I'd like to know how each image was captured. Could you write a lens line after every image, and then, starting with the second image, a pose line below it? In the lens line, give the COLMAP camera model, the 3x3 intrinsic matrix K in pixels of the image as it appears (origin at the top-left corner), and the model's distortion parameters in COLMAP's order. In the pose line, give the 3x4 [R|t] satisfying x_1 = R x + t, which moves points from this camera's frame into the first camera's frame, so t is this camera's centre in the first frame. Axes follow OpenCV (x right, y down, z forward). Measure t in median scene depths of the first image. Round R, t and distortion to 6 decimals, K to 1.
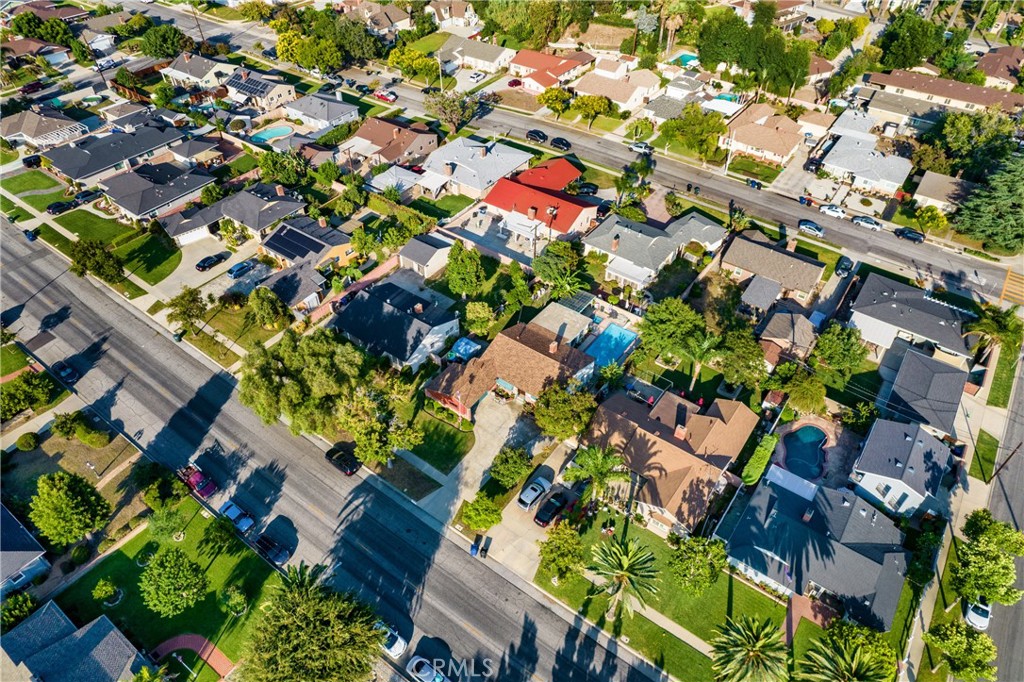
lens RADIAL K [[661.4, 0, 506.0], [0, 661.4, 320.1], [0, 0, 1]] dist [0.003609, 0.002913]
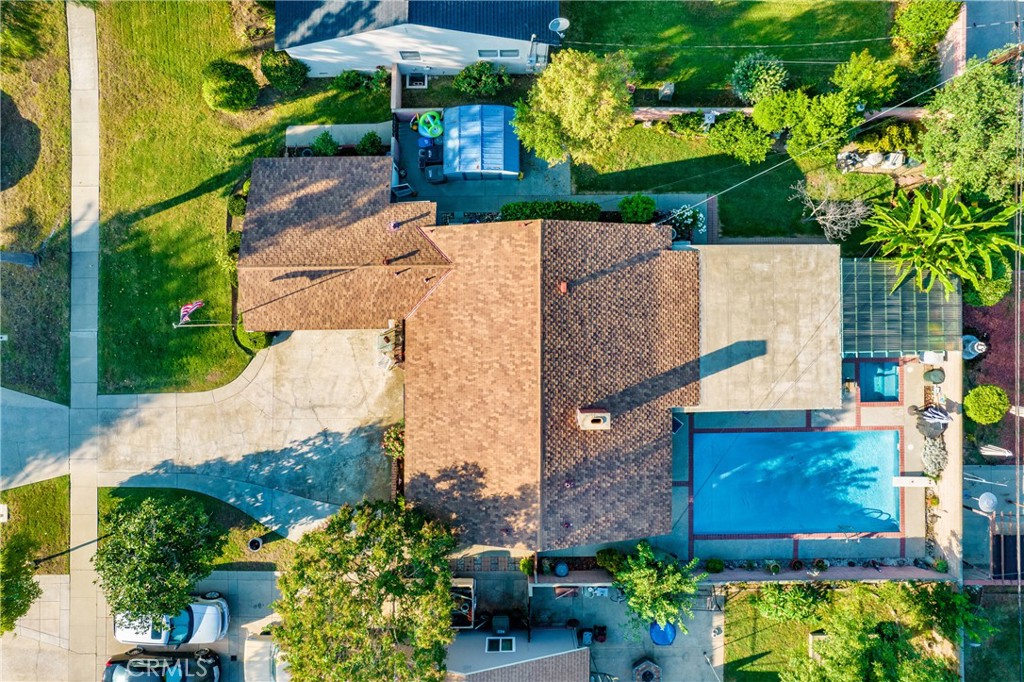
lens RADIAL K [[661.4, 0, 506.0], [0, 661.4, 320.1], [0, 0, 1]] dist [0.003609, 0.002913]
pose [[0.589683, 0.807305, -0.023072, 0.024309], [-0.523830, 0.404054, 0.749895, -0.188564], [0.614716, -0.430115, 0.661154, 0.877452]]
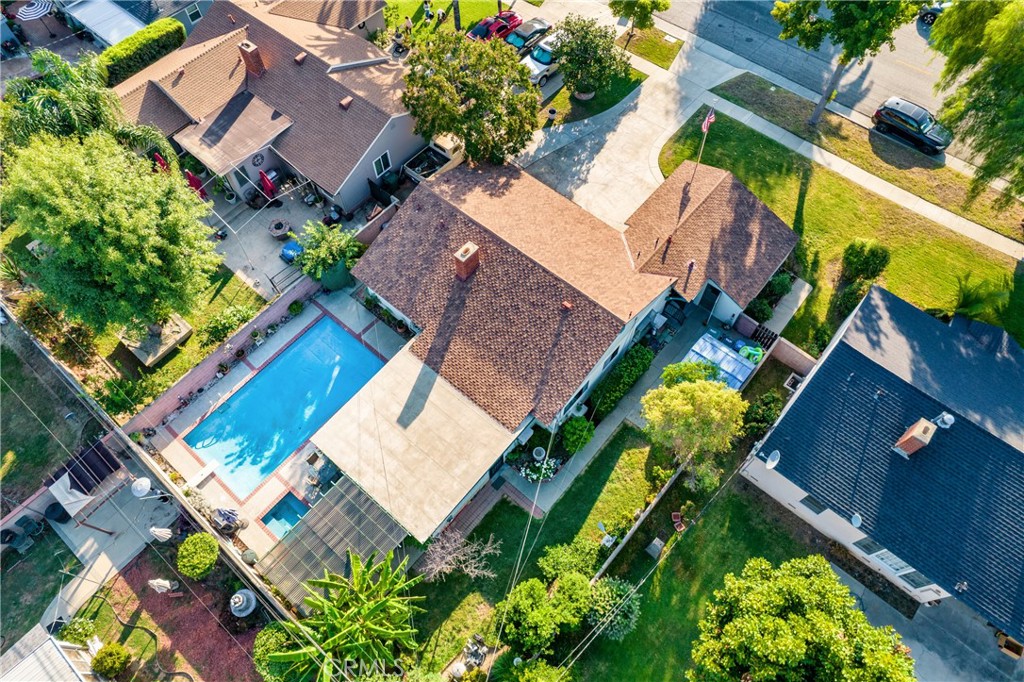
lens RADIAL K [[679.9, 0, 507.1], [0, 679.9, 340.5], [0, 0, 1]] dist [-0.001791, 0.001892]
pose [[-0.997261, -0.067410, 0.030421, 0.040945], [0.042567, -0.186809, 0.981474, -0.346942], [-0.060479, 0.980081, 0.189167, 1.056541]]
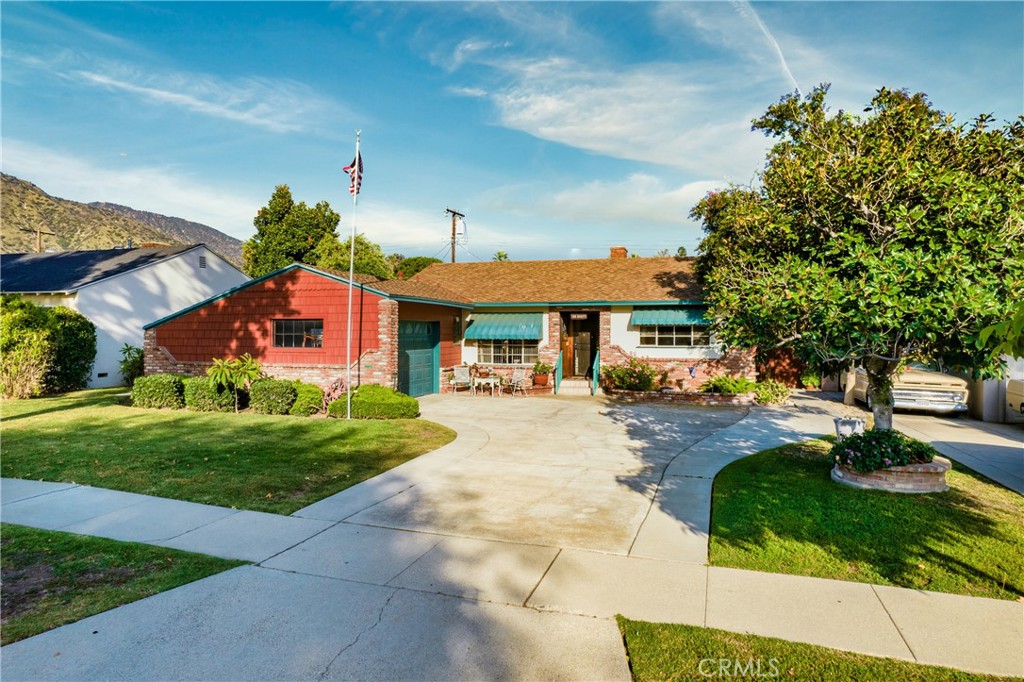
lens RADIAL K [[661.4, 0, 506.0], [0, 661.4, 320.1], [0, 0, 1]] dist [0.003609, 0.002913]
pose [[0.946402, 0.010896, 0.322806, -0.087000], [0.208825, 0.741808, -0.637271, 0.269663], [-0.246404, 0.670524, 0.699773, 0.881180]]
